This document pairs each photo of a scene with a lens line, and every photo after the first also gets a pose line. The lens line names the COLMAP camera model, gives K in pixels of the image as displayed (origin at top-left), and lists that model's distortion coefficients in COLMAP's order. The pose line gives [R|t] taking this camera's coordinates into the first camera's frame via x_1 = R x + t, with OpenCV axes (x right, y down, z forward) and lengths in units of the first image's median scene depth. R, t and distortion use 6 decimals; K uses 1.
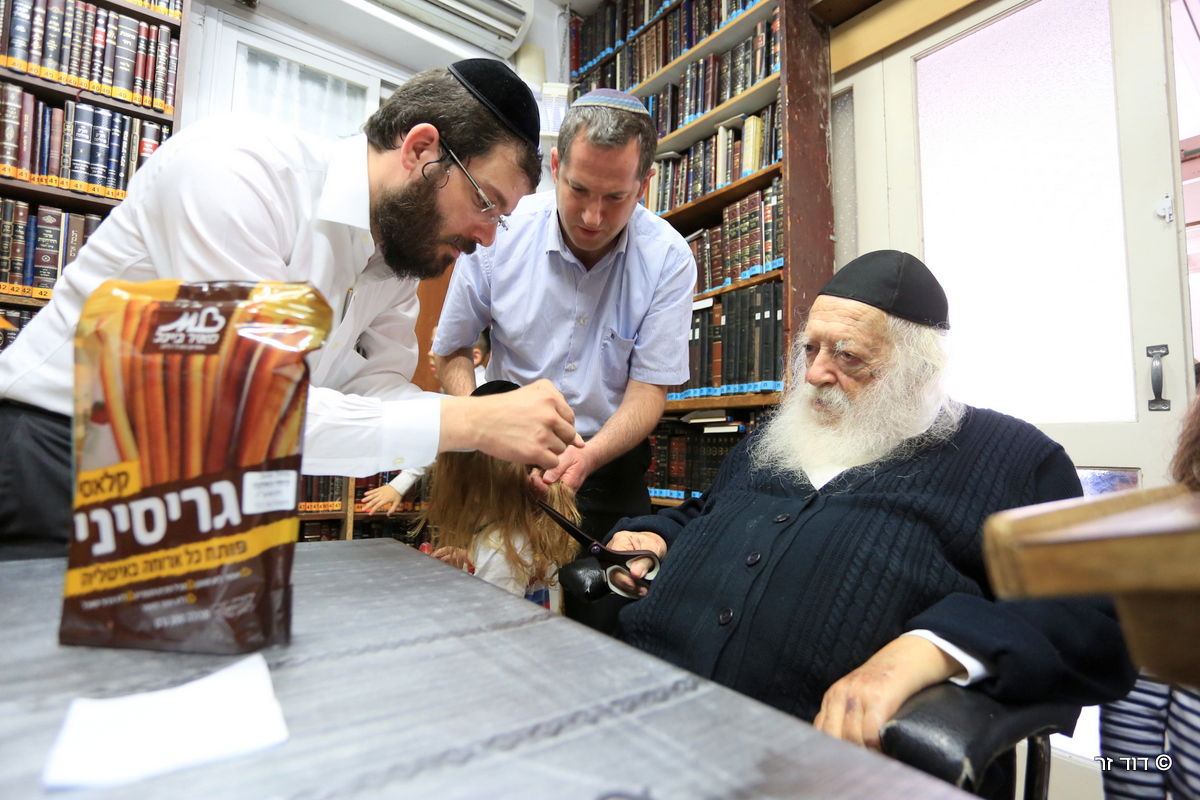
lens RADIAL K [[614.8, 0, 602.1], [0, 614.8, 401.6], [0, 0, 1]] dist [-0.066543, 0.028236]
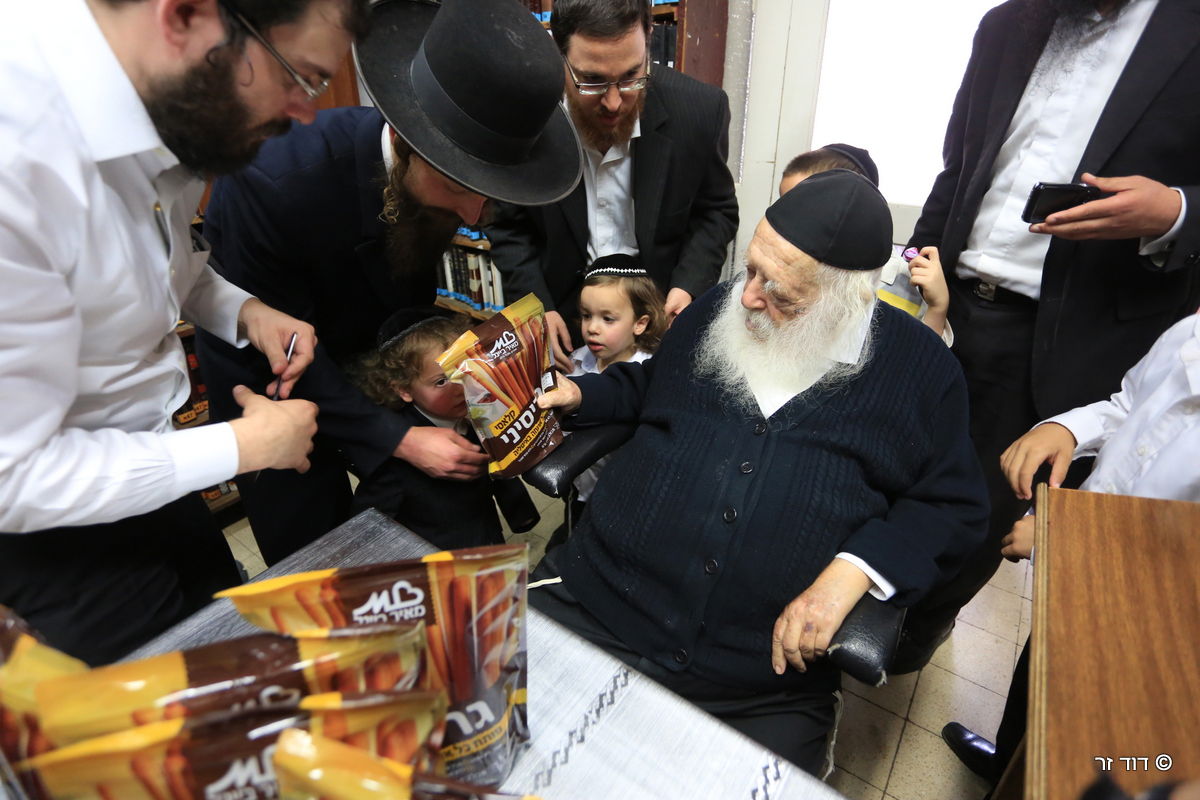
lens RADIAL K [[610.0, 0, 600.0], [0, 610.0, 398.0], [0, 0, 1]] dist [-0.065253, 0.032026]
pose [[0.957313, -0.160296, 0.240534, -0.088250], [0.002527, 0.836755, 0.547572, -0.210141], [-0.289042, -0.523590, 0.801441, 0.085111]]
